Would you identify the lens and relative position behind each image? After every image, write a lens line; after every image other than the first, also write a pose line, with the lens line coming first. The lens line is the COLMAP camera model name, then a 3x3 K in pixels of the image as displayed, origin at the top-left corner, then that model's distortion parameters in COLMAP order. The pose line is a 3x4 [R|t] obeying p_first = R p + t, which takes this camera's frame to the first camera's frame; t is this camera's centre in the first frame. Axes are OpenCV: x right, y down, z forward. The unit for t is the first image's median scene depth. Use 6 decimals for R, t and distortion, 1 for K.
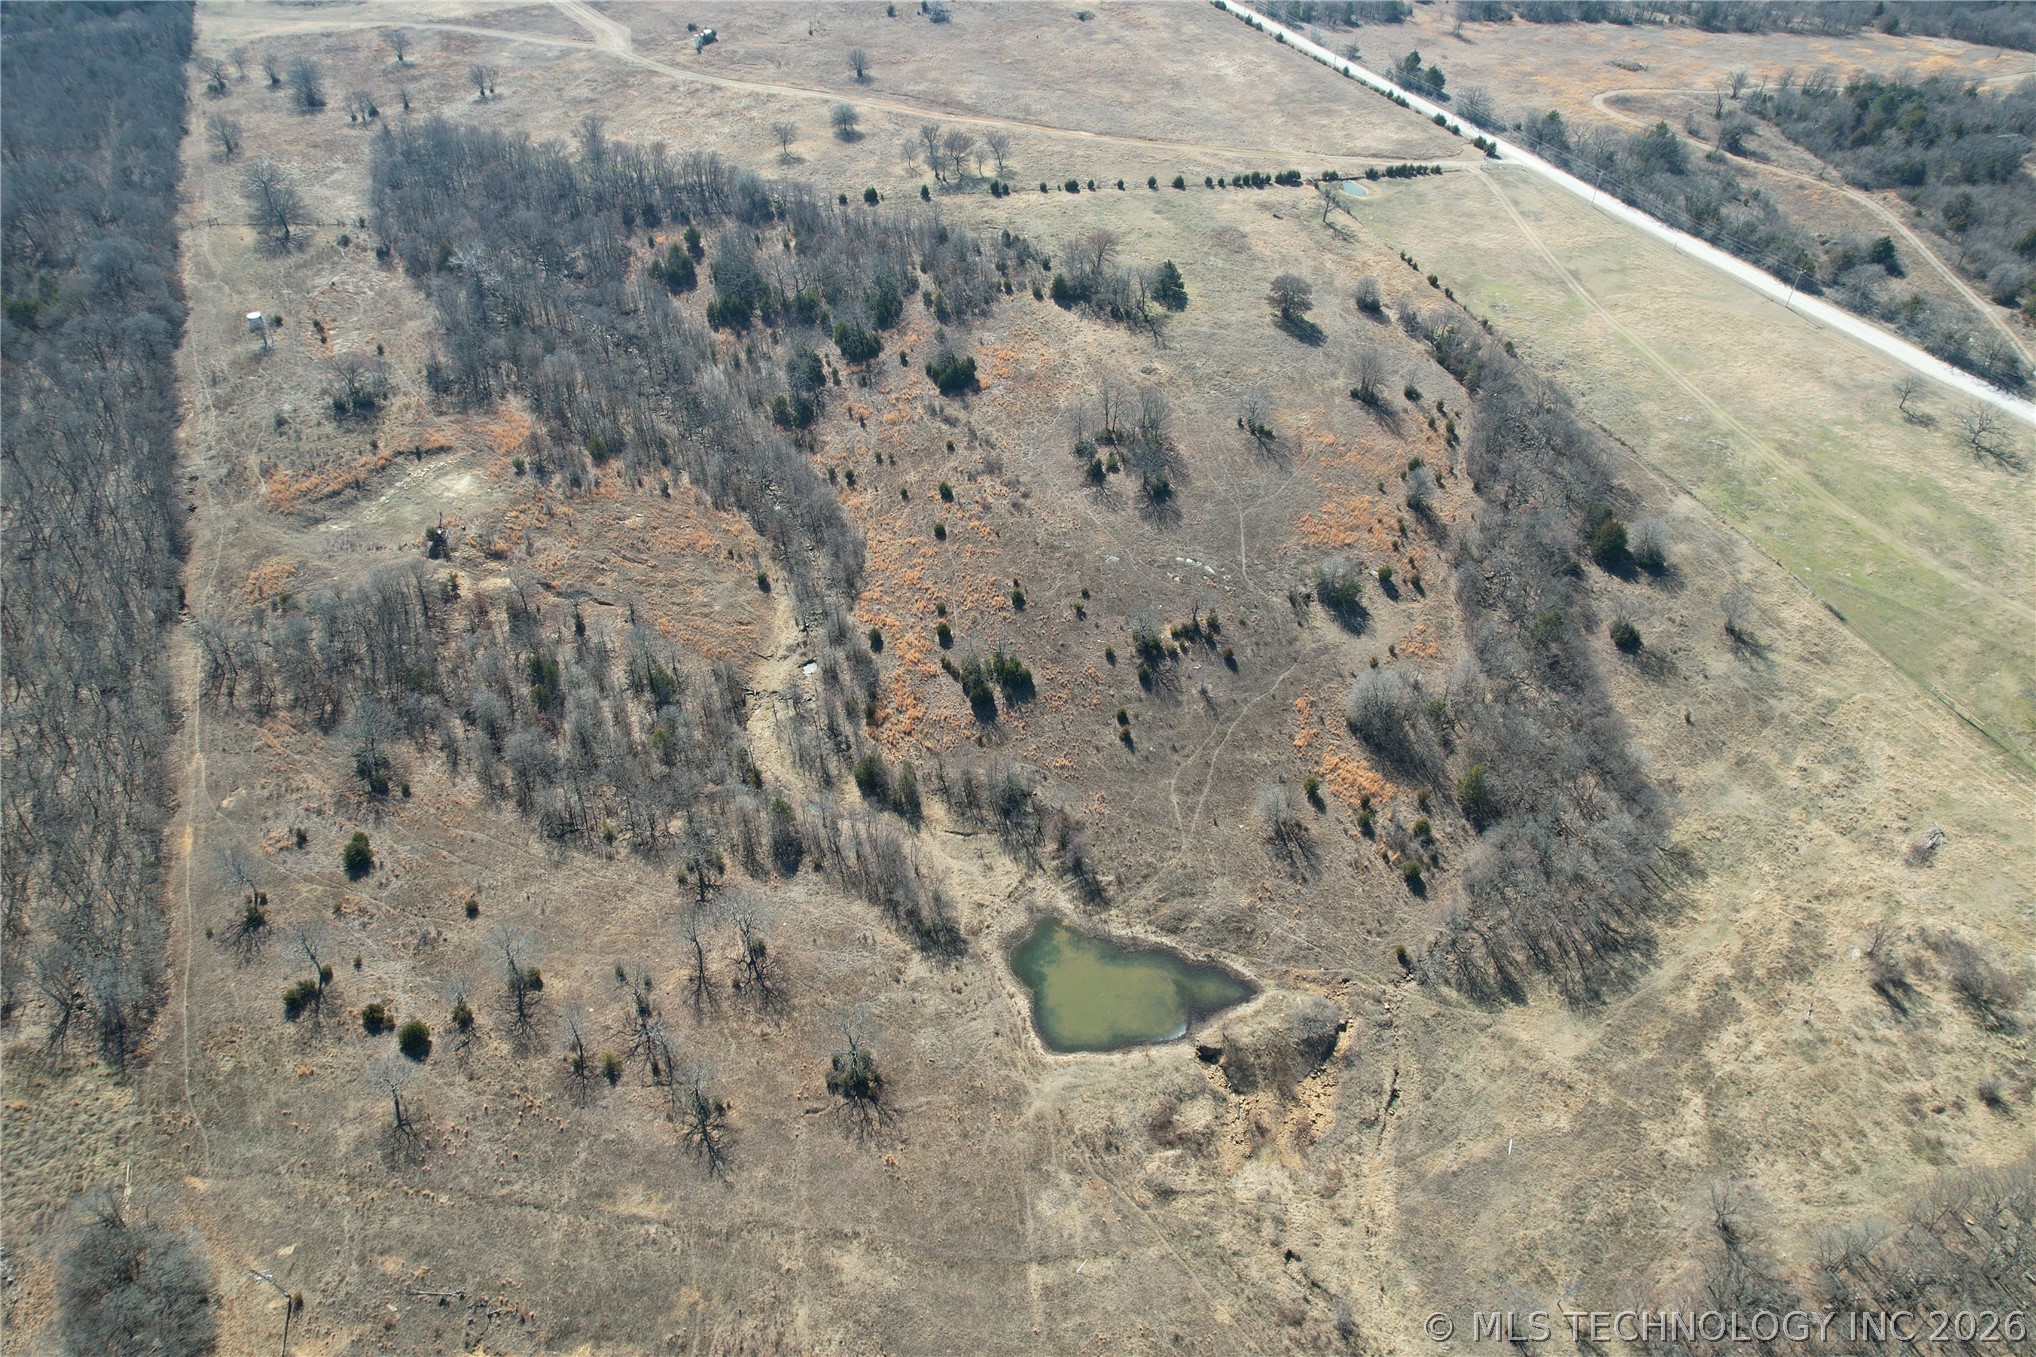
lens RADIAL K [[1297.8, 0, 1029.6], [0, 1297.8, 672.3], [0, 0, 1]] dist [-0.081689, 0.075442]
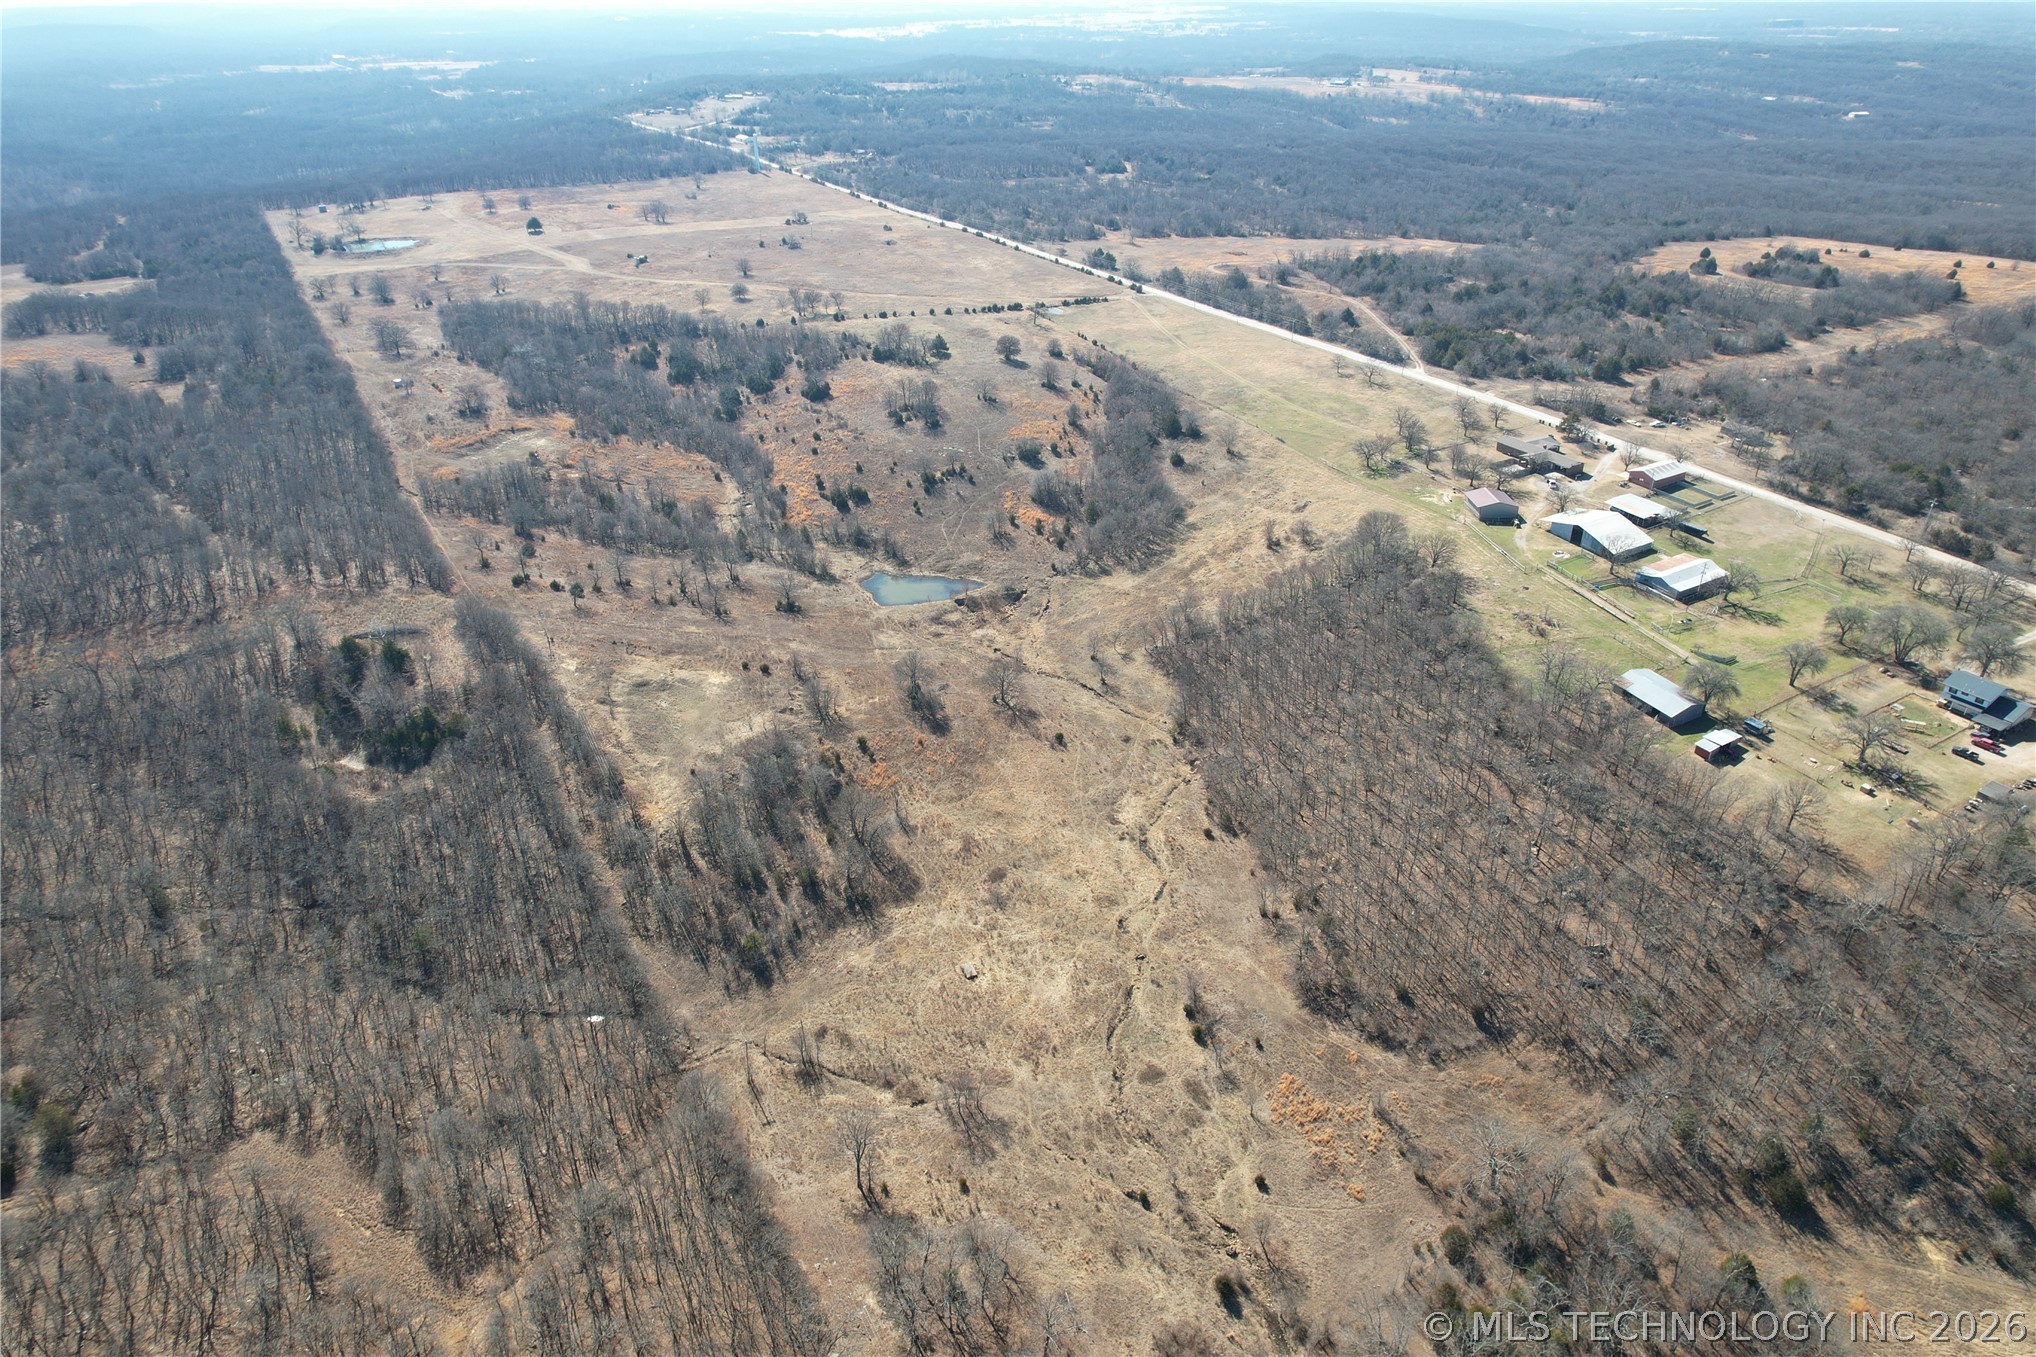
lens RADIAL K [[1273.6, 0, 1018.0], [0, 1273.6, 678.5], [0, 0, 1]] dist [-0.051887, -0.000882]
pose [[0.992512, -0.068220, 0.101325, 0.010842], [0.088399, 0.973614, -0.210382, 0.566097], [-0.084299, 0.217764, 0.972354, -0.644249]]
